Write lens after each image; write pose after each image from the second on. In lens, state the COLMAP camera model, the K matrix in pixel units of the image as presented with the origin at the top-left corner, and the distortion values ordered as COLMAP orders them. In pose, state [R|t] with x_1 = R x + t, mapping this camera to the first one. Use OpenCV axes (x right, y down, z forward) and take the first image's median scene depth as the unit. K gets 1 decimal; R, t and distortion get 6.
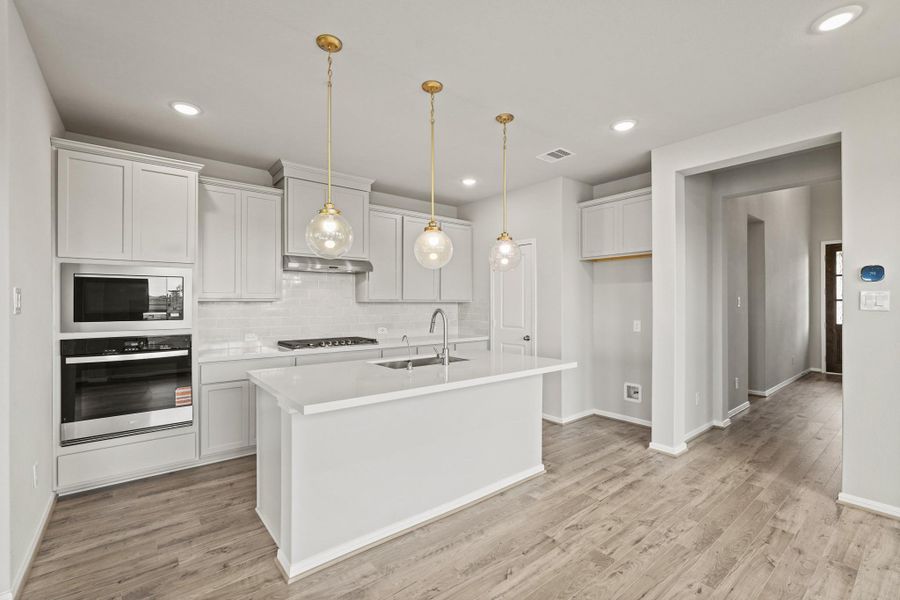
lens RADIAL K [[392.7, 0, 447.9], [0, 392.7, 302.0], [0, 0, 1]] dist [-0.003103, 0.000494]
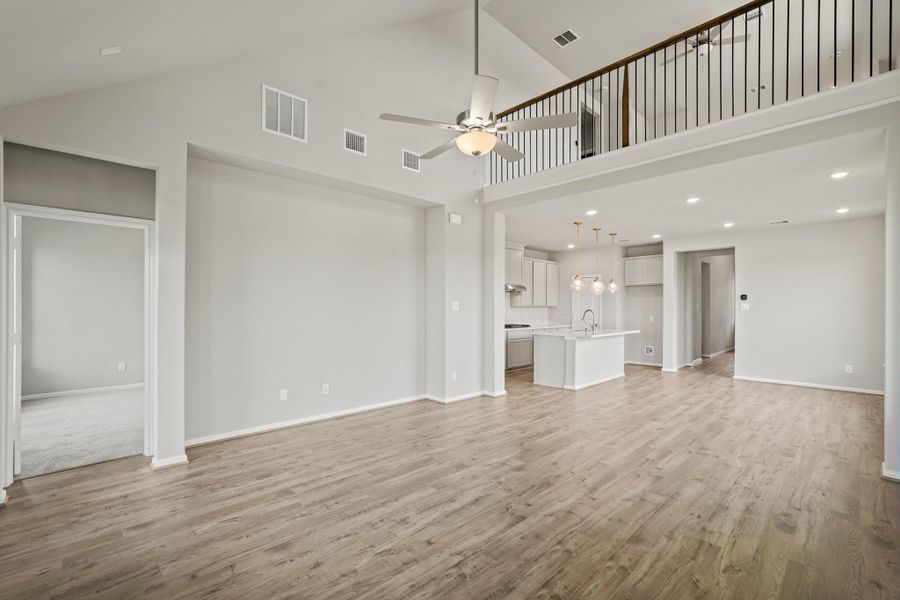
lens RADIAL K [[390.9, 0, 454.2], [0, 390.9, 307.5], [0, 0, 1]] dist [0.000367, 0.000181]
pose [[0.995109, 0.002257, 0.098756, -1.086130], [-0.002597, 0.999991, 0.003319, -0.000782], [-0.098747, -0.003559, 0.995106, -1.356146]]
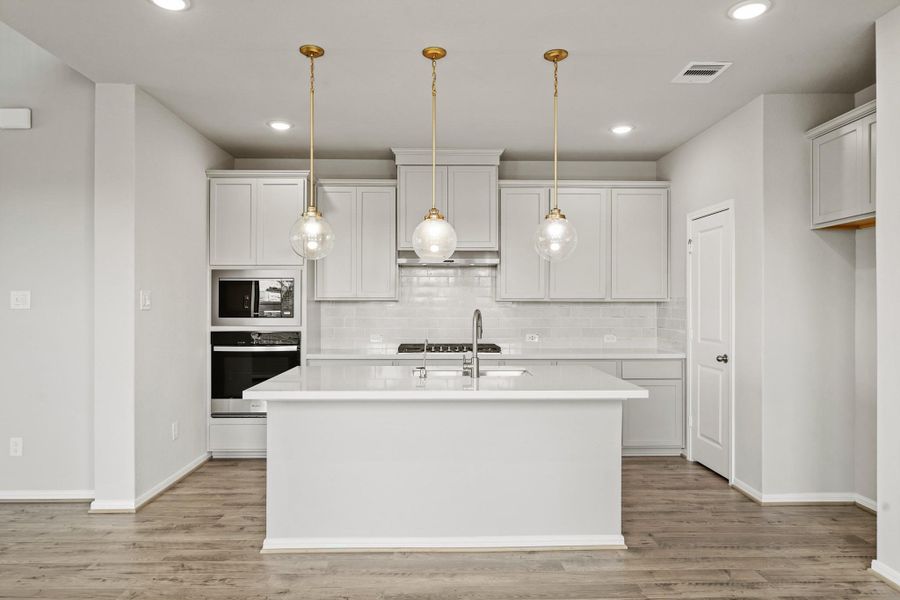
lens RADIAL K [[561.4, 0, 450.0], [0, 561.4, 300.0], [0, 0, 1]] dist [-0.000228, 0.000892]
pose [[0.797595, -0.001119, -0.603192, 0.614077], [-0.000696, 0.999996, -0.002776, 0.000537], [0.603193, 0.002634, 0.797591, 0.028688]]
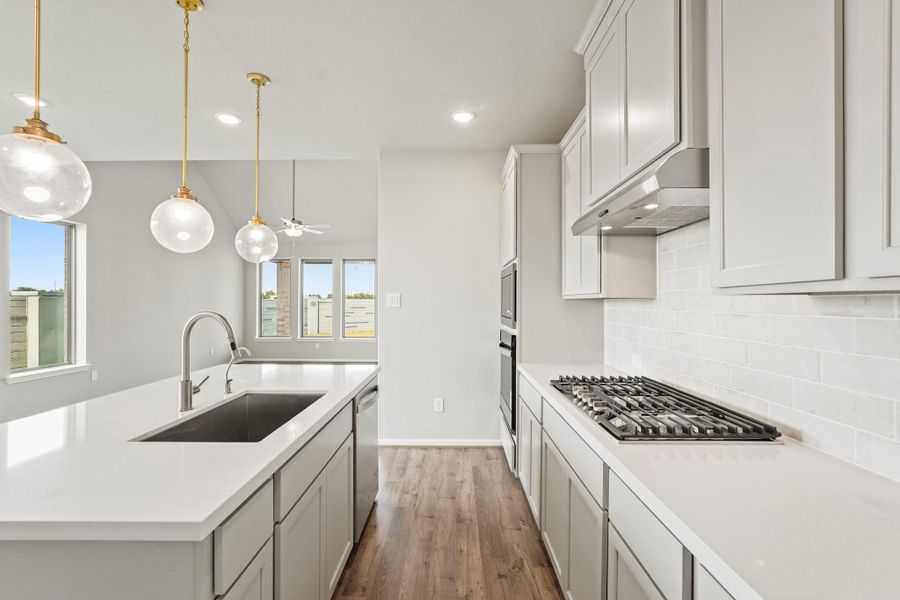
lens RADIAL K [[411.2, 0, 447.6], [0, 411.2, 297.3], [0, 0, 1]] dist [-0.001195, -0.000010]
pose [[-0.637717, -0.009039, -0.770217, 0.194222], [-0.000400, 0.999935, -0.011404, 0.004120], [0.770270, -0.006964, -0.637680, 1.548434]]
